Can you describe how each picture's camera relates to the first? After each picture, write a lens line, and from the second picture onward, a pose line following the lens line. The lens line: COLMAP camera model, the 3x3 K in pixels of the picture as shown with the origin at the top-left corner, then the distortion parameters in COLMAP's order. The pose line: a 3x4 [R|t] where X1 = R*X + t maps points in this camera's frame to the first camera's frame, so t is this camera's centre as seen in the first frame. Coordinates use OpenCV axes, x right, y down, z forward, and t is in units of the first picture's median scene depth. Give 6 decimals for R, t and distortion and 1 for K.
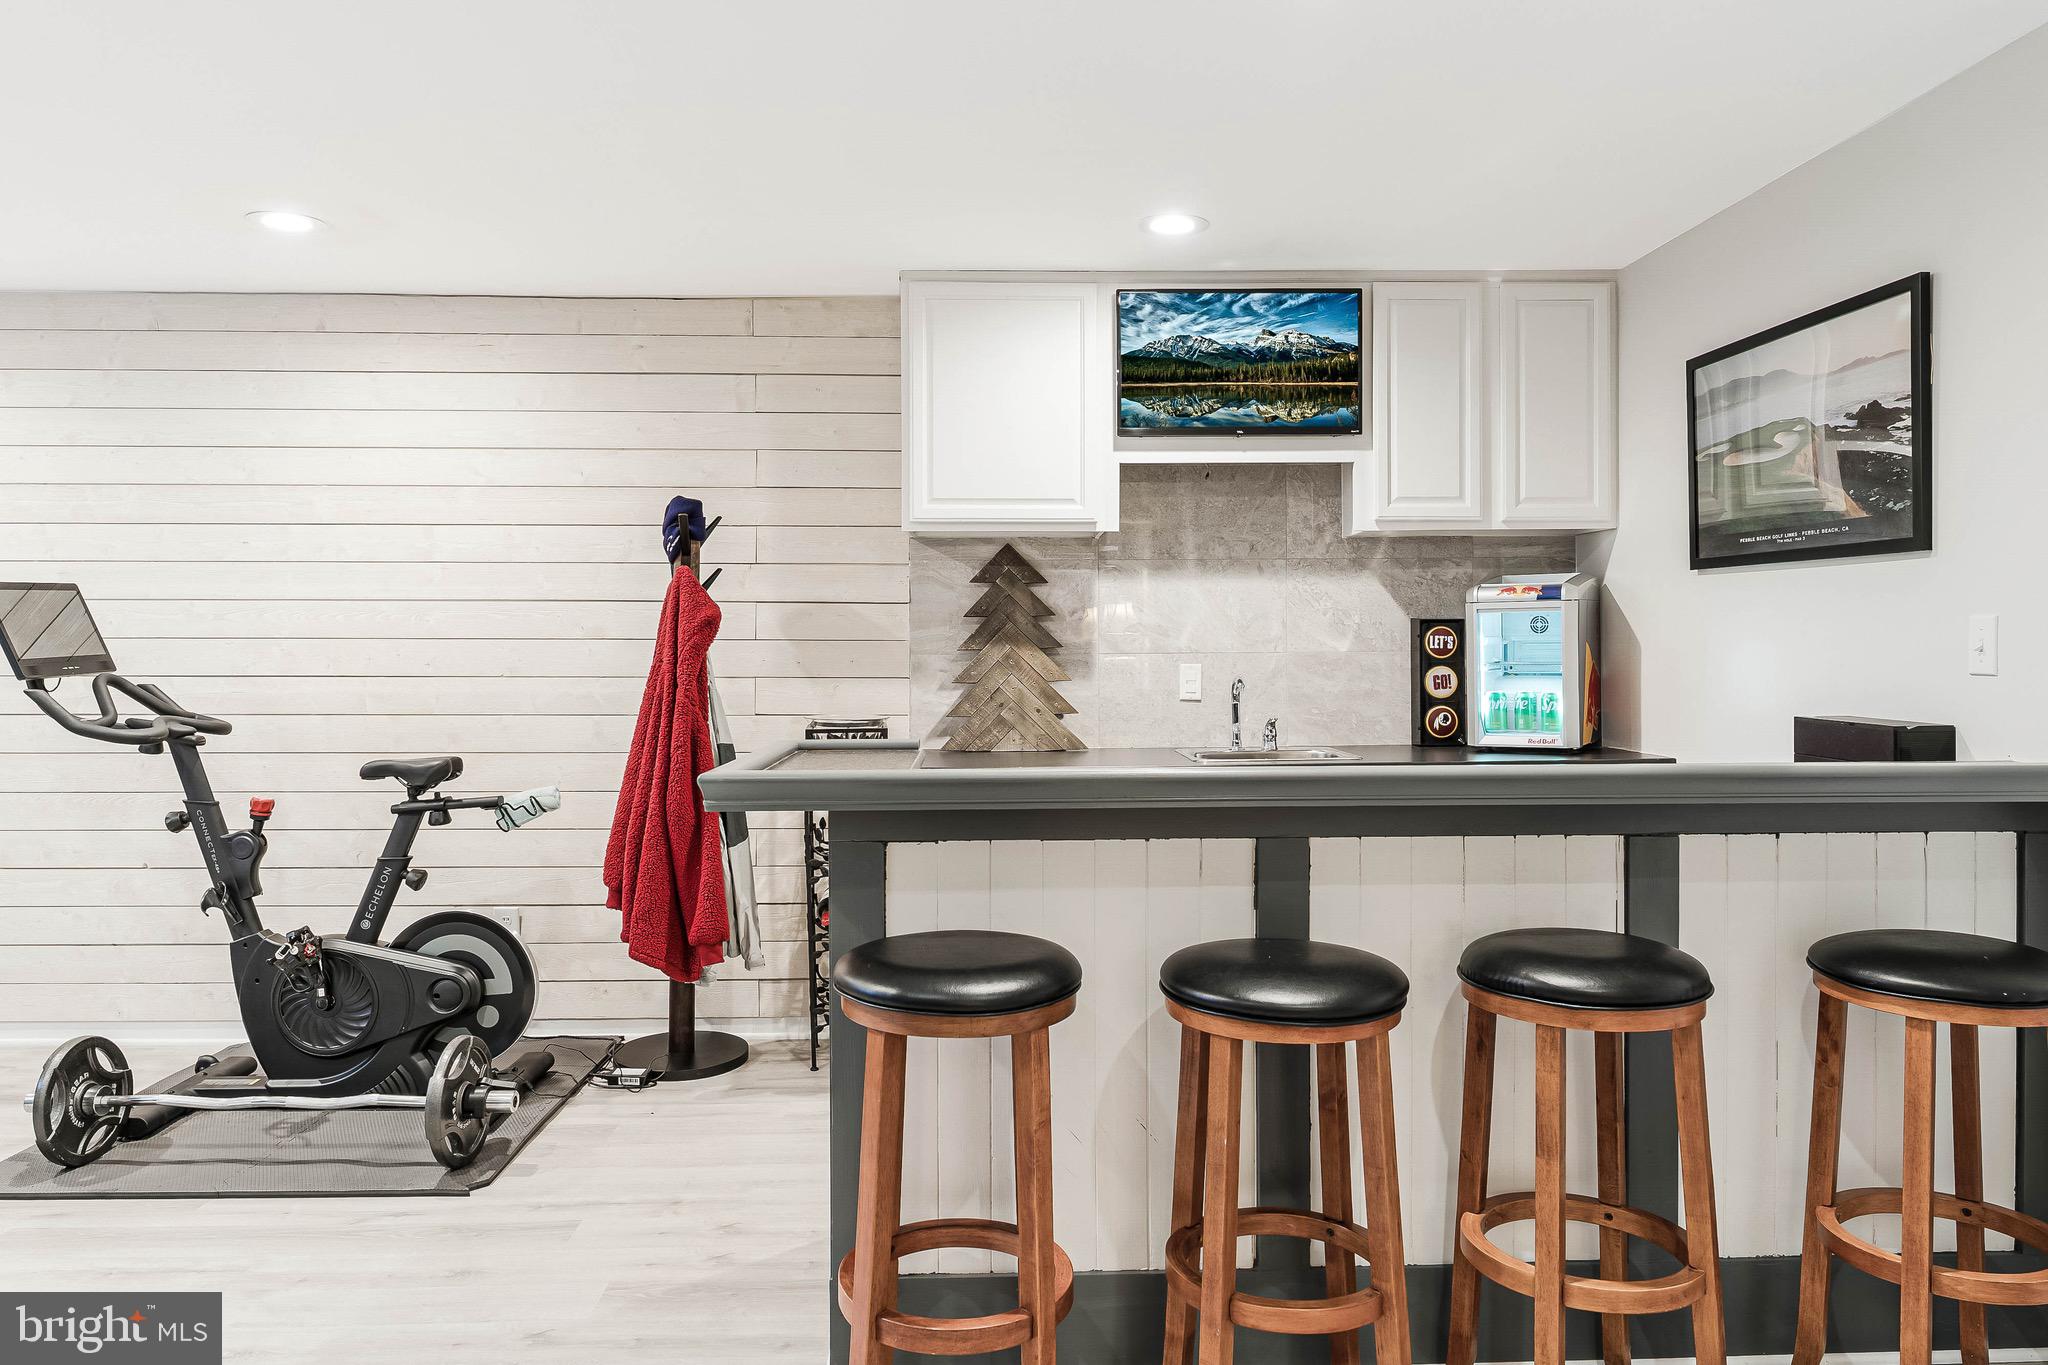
lens RADIAL K [[1377.7, 0, 1033.4], [0, 1377.7, 637.0], [0, 0, 1]] dist [-0.004152, 0.001673]
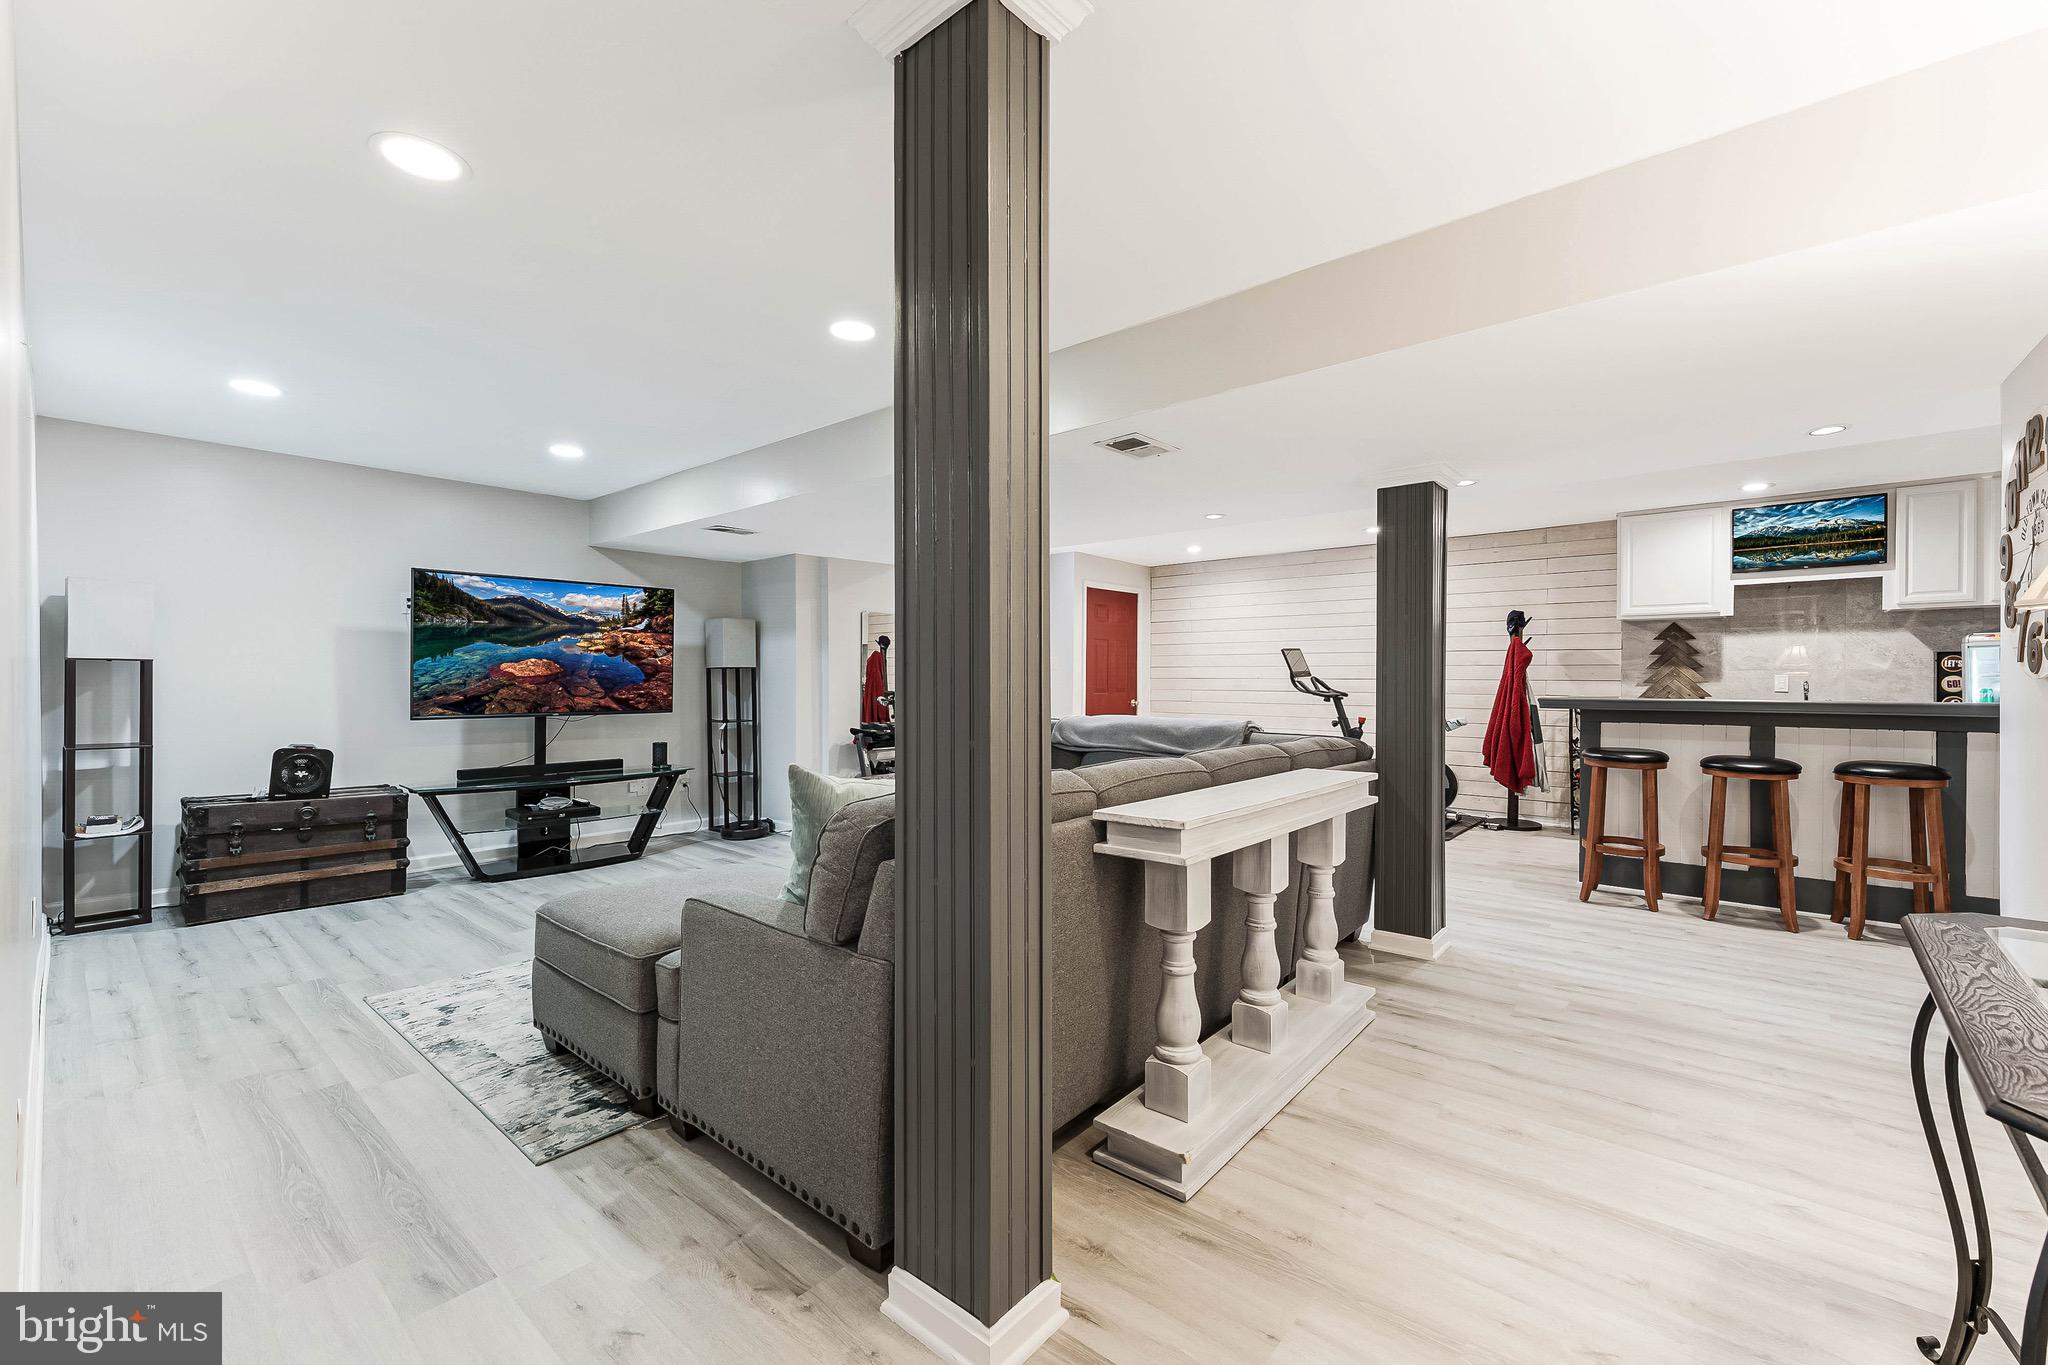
lens RADIAL K [[837.2, 0, 1031.7], [0, 837.2, 686.4], [0, 0, 1]] dist [0.003090, -0.000271]
pose [[0.746483, 0.008796, -0.665346, 0.121114], [-0.002284, 0.999941, 0.010658, 0.028295], [0.665401, -0.006436, 0.746459, -0.808870]]
